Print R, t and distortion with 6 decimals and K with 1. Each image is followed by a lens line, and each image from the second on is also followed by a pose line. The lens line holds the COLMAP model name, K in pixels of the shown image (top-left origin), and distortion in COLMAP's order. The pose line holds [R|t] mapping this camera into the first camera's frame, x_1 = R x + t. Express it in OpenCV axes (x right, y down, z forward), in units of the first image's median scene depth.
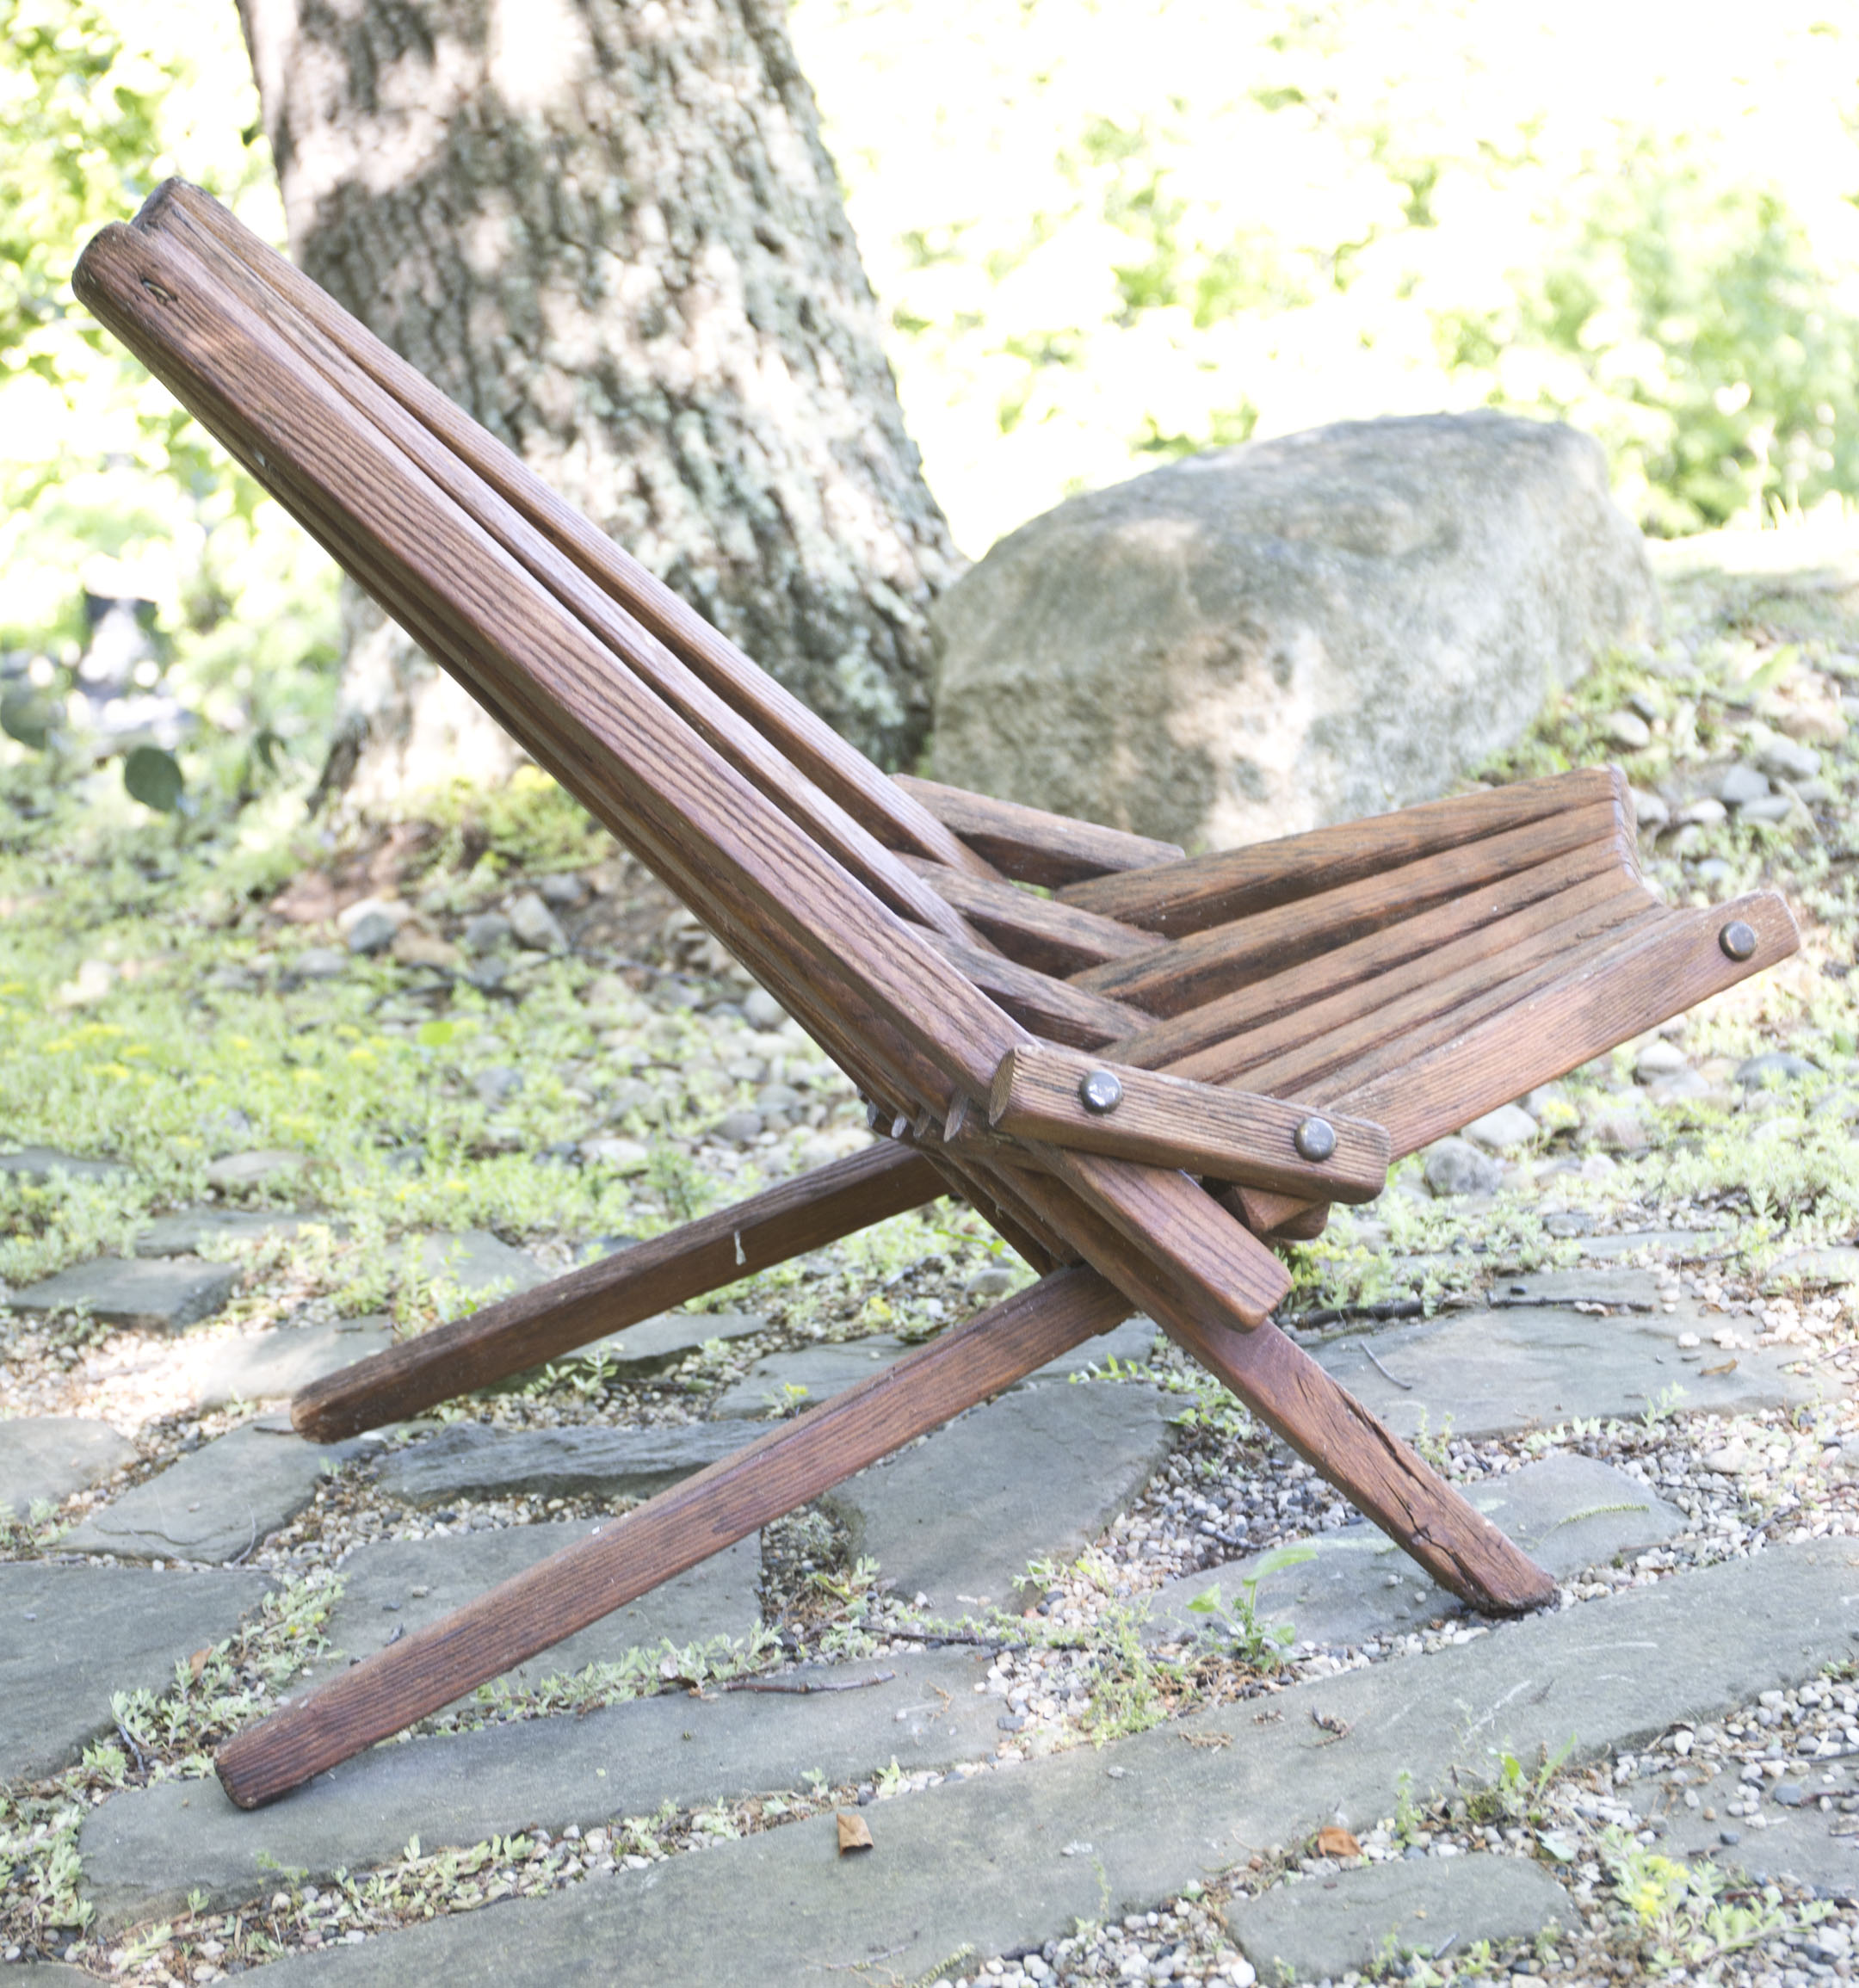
lens RADIAL K [[3744.2, 0, 1014.6], [0, 3744.2, 1080.0], [0, 0, 1]] dist [0.007551, 0.000000]
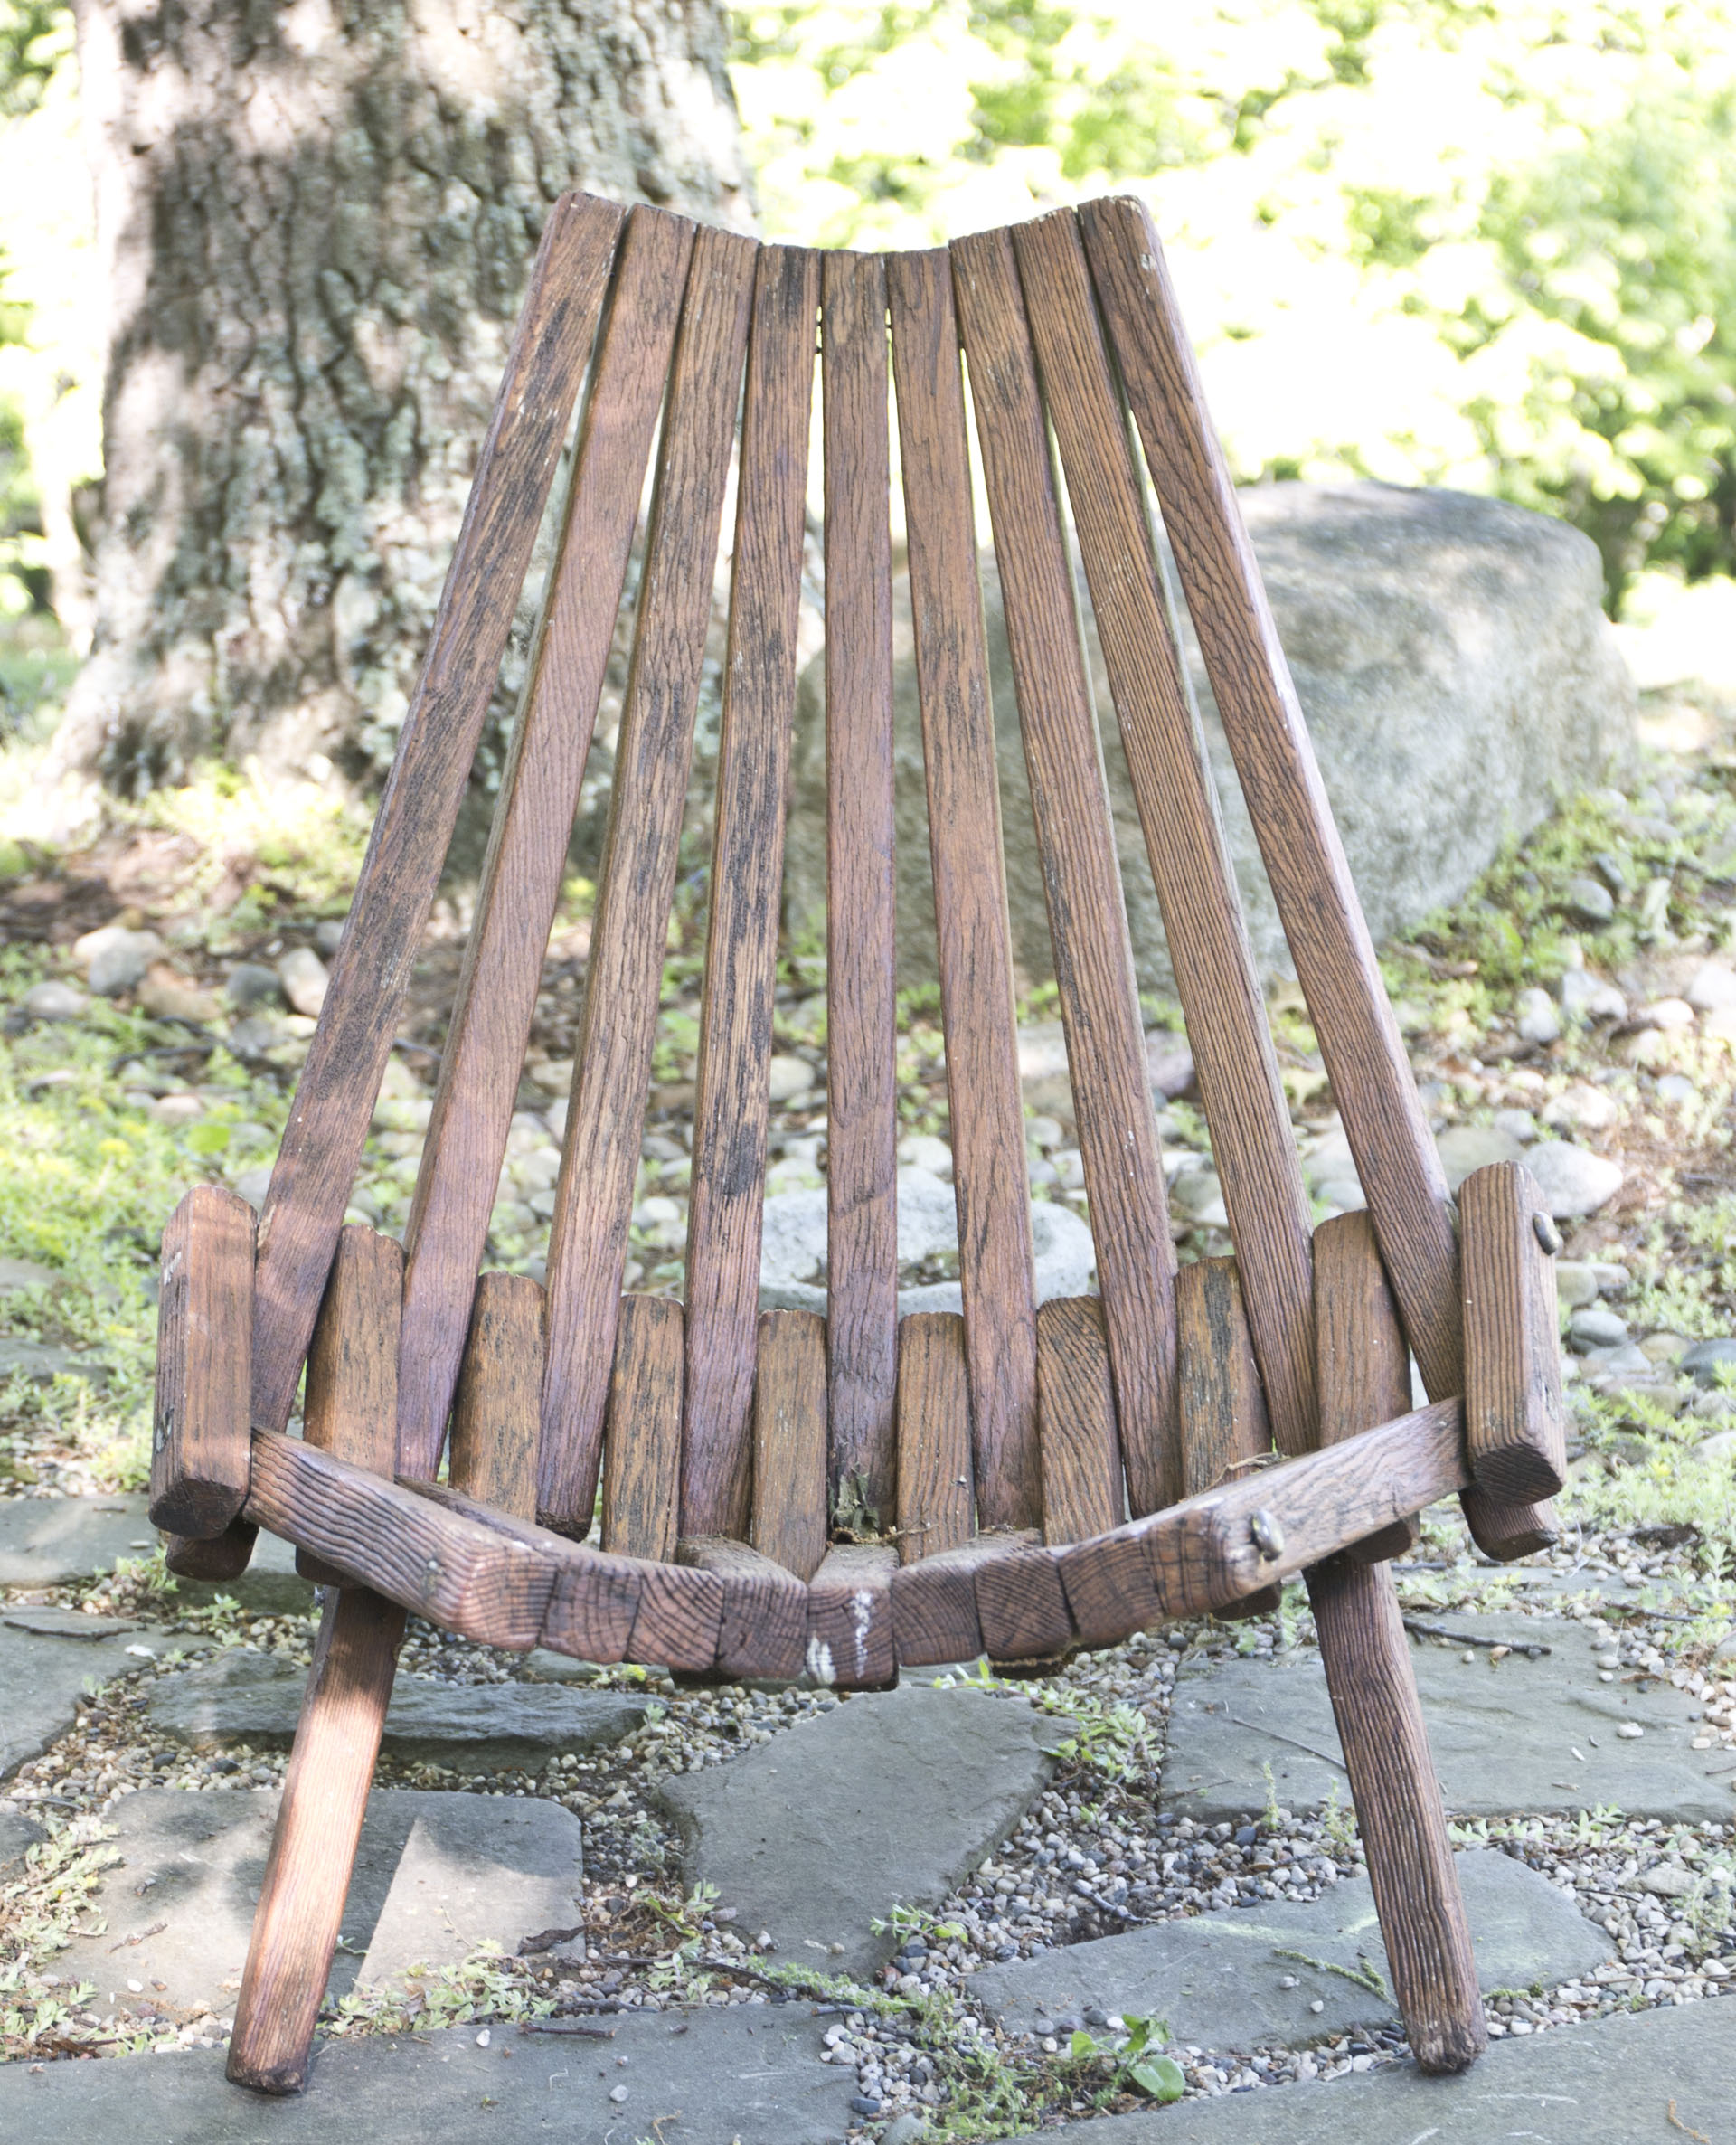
lens RADIAL K [[4451.2, 0, 877.0], [0, 4451.2, 1420.7], [0, 0, 1]] dist [0.021806, 0.000000]
pose [[0.993276, 0.109140, 0.038604, -0.046416], [-0.111875, 0.990679, 0.077709, -0.062773], [-0.029763, -0.081506, 0.996228, -0.053743]]
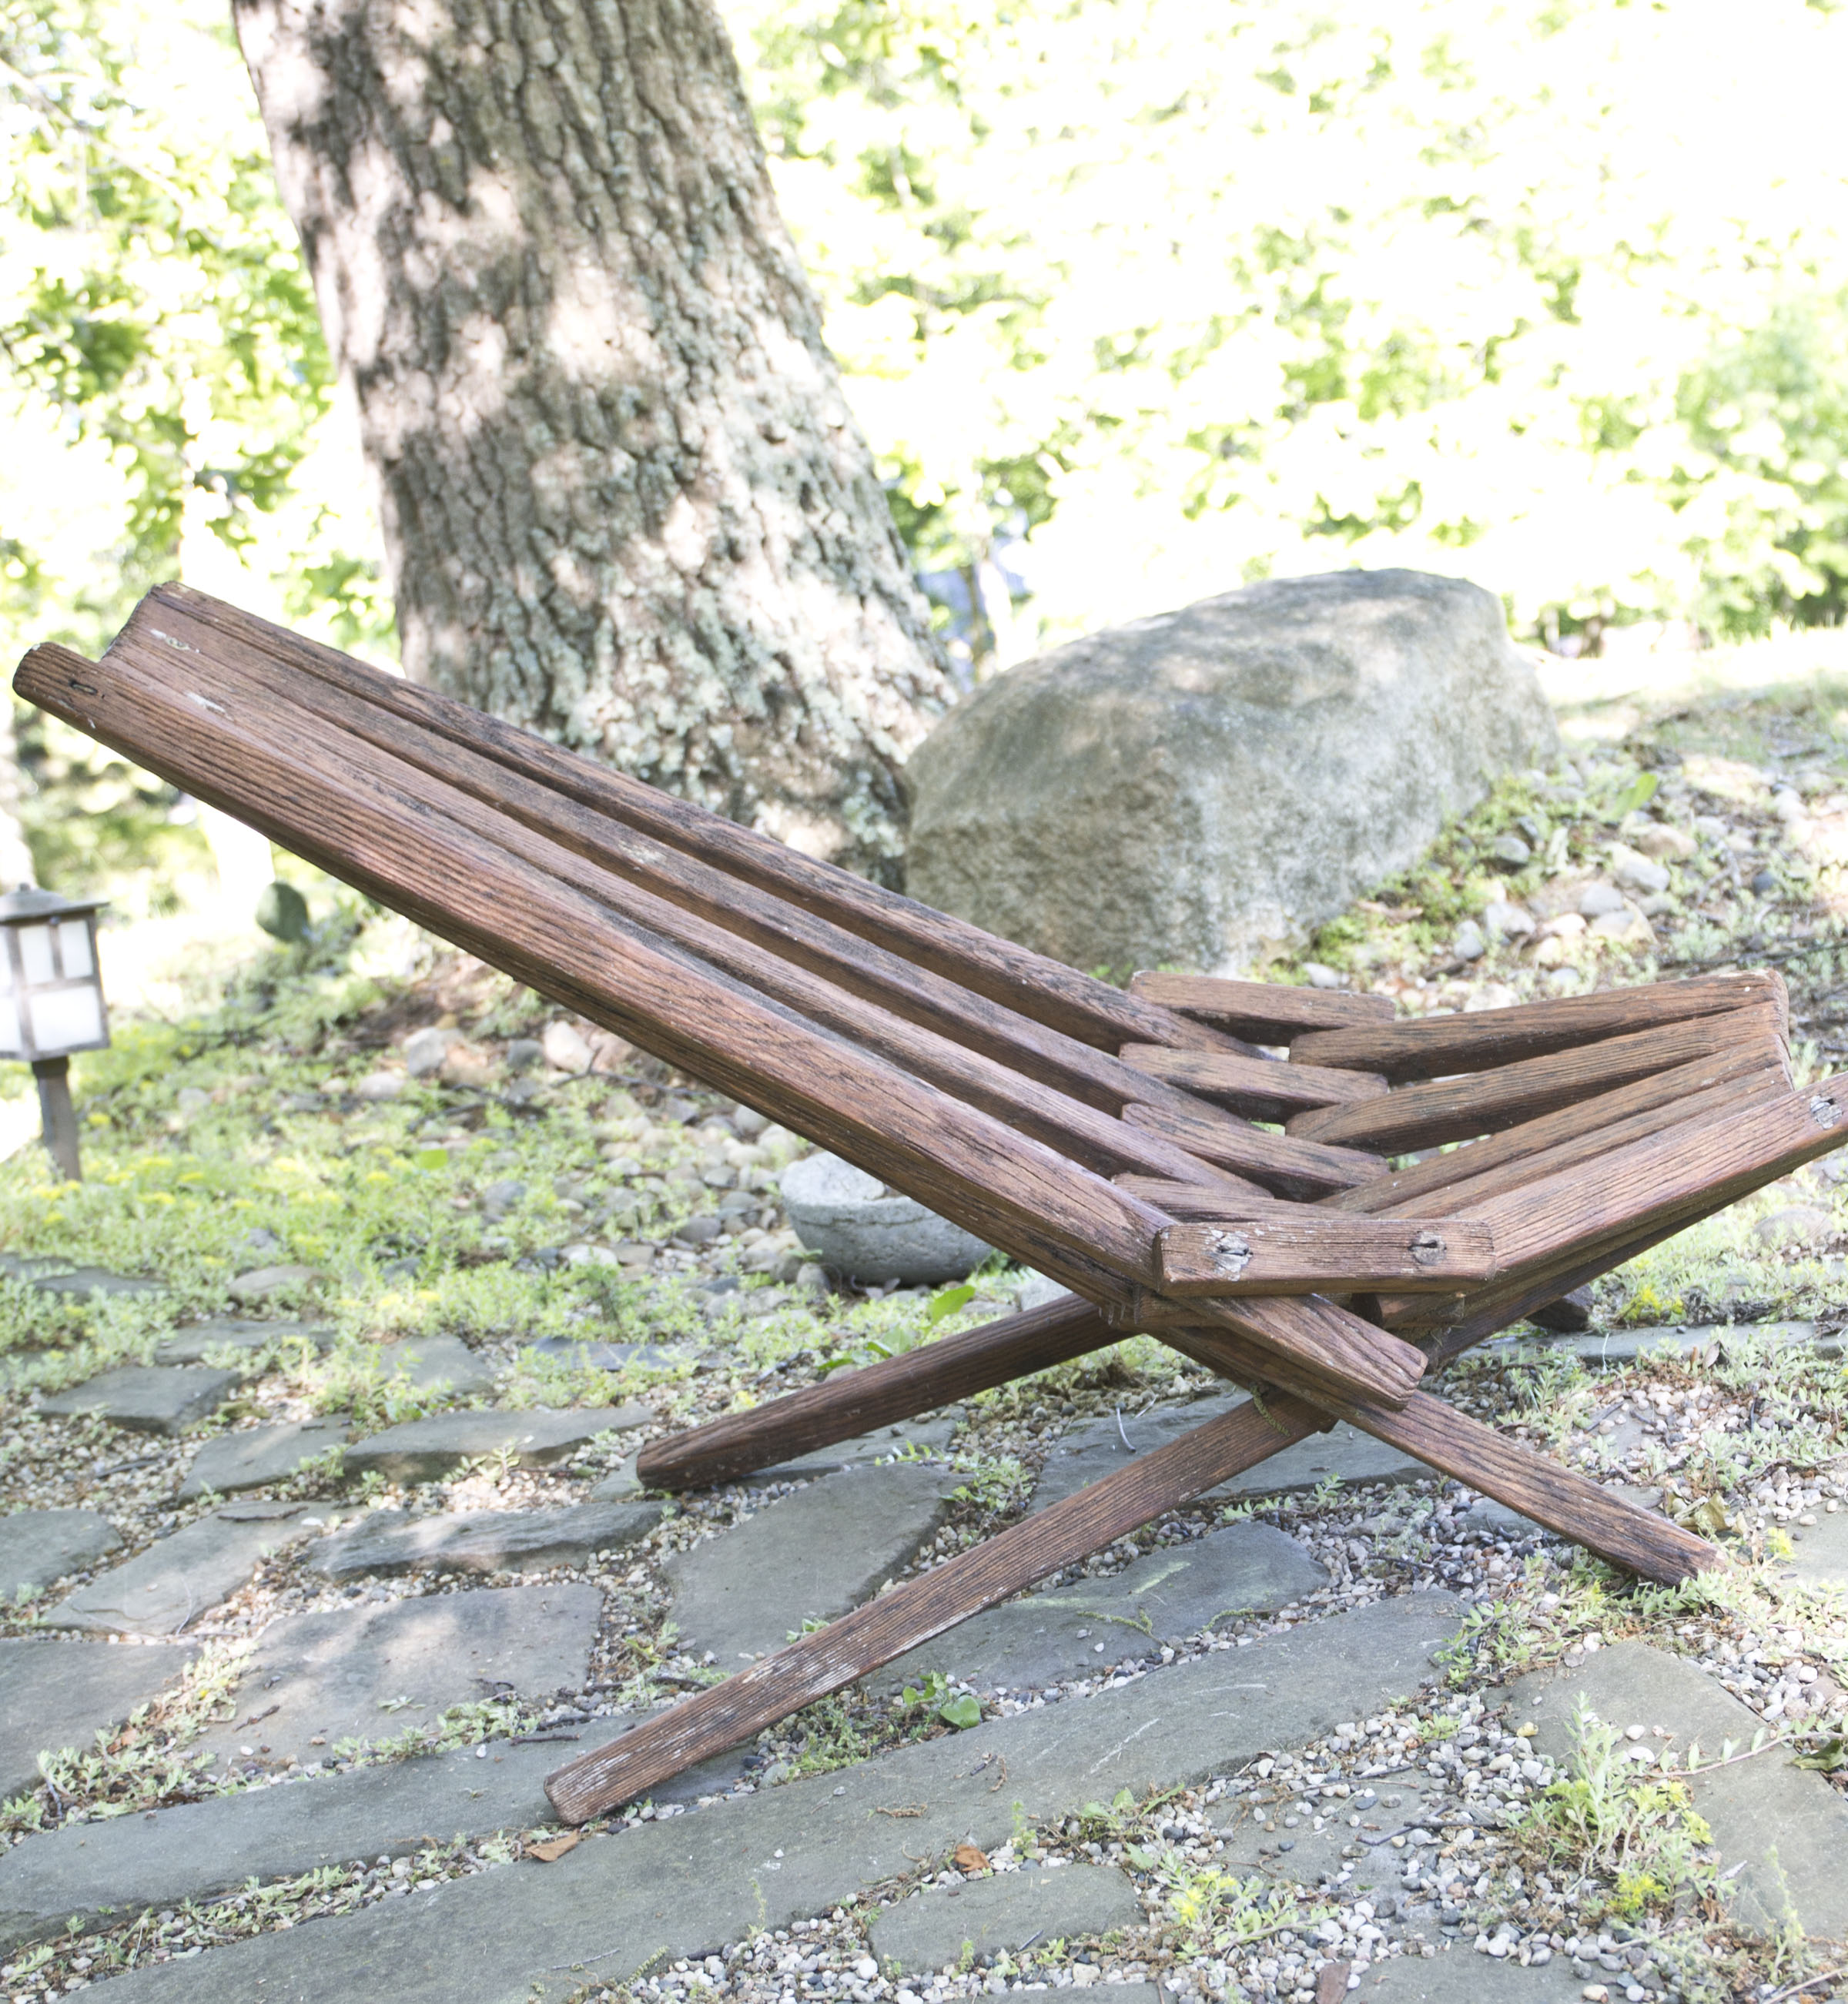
lens RADIAL K [[3392.9, 0, 1220.9], [0, 3392.9, 1244.3], [0, 0, 1]] dist [-0.035139, 0.000000]
pose [[0.999618, -0.027624, -0.000315, 0.126260], [0.027614, 0.998812, 0.040140, -0.029830], [-0.000794, -0.040133, 0.999194, -0.078765]]
